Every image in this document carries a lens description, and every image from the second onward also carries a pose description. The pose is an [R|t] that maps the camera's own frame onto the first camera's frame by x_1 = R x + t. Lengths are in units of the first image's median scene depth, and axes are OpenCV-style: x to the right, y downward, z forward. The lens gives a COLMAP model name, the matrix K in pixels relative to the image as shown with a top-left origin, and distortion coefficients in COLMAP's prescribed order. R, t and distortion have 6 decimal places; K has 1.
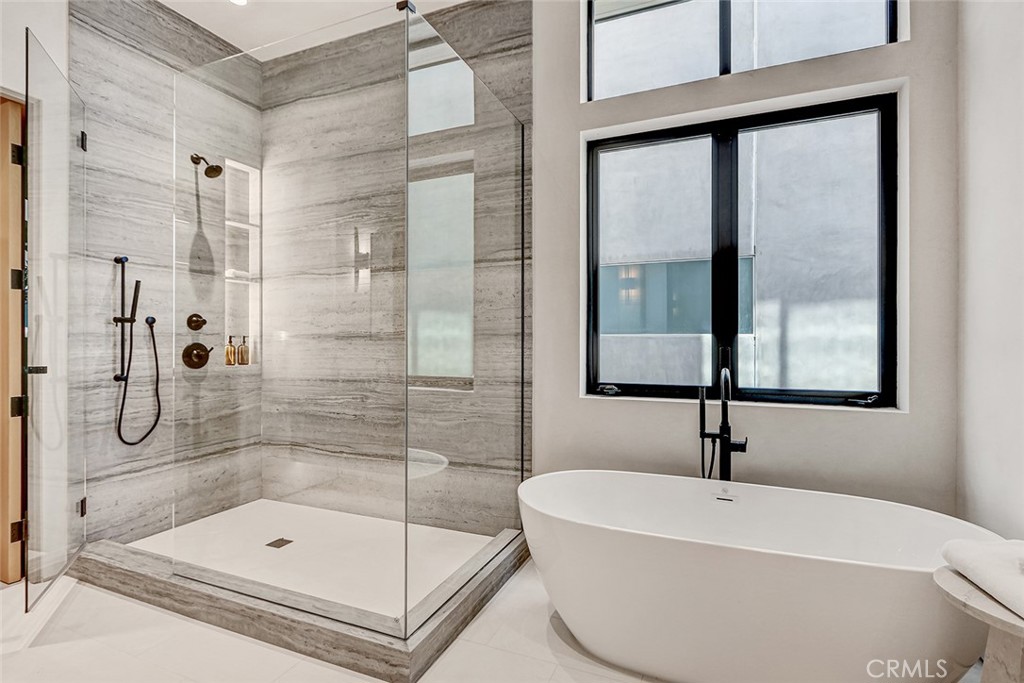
lens RADIAL K [[503.5, 0, 512.4], [0, 503.5, 339.5], [0, 0, 1]] dist [-0.003251, -0.001365]
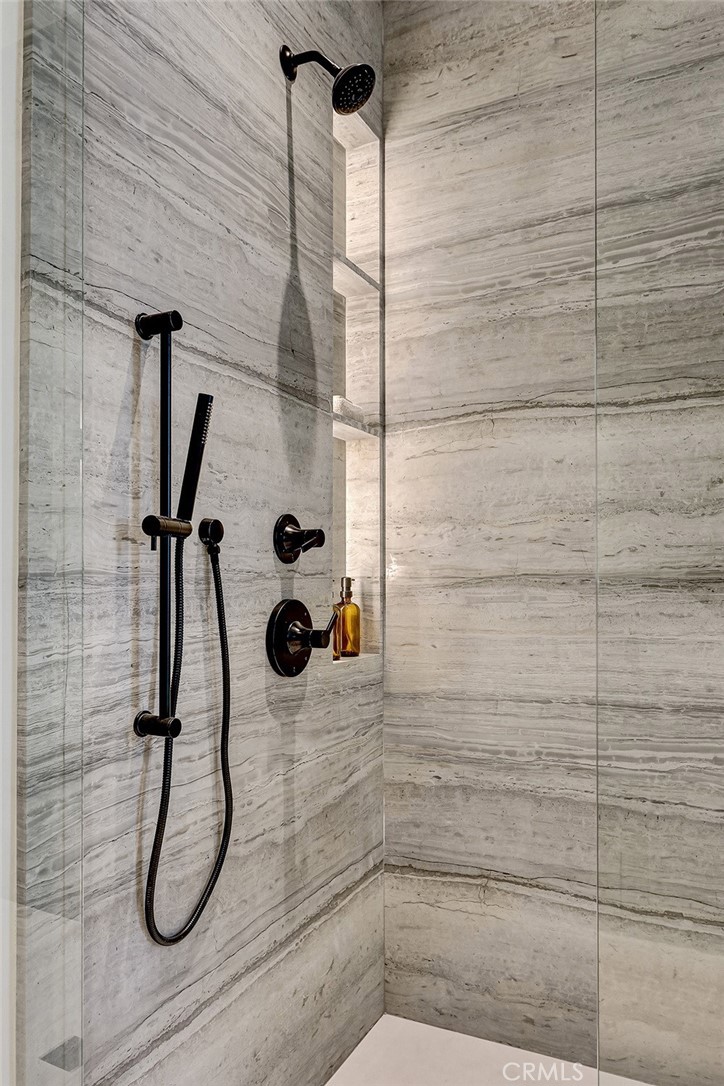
lens RADIAL K [[769.4, 0, 362.6], [0, 769.4, 568.6], [0, 0, 1]] dist [-0.001503, 0.002629]
pose [[0.998641, -0.000841, -0.052112, -0.543253], [0.000191, 0.999922, -0.012465, -0.007560], [0.052119, 0.012438, 0.998563, 0.475388]]
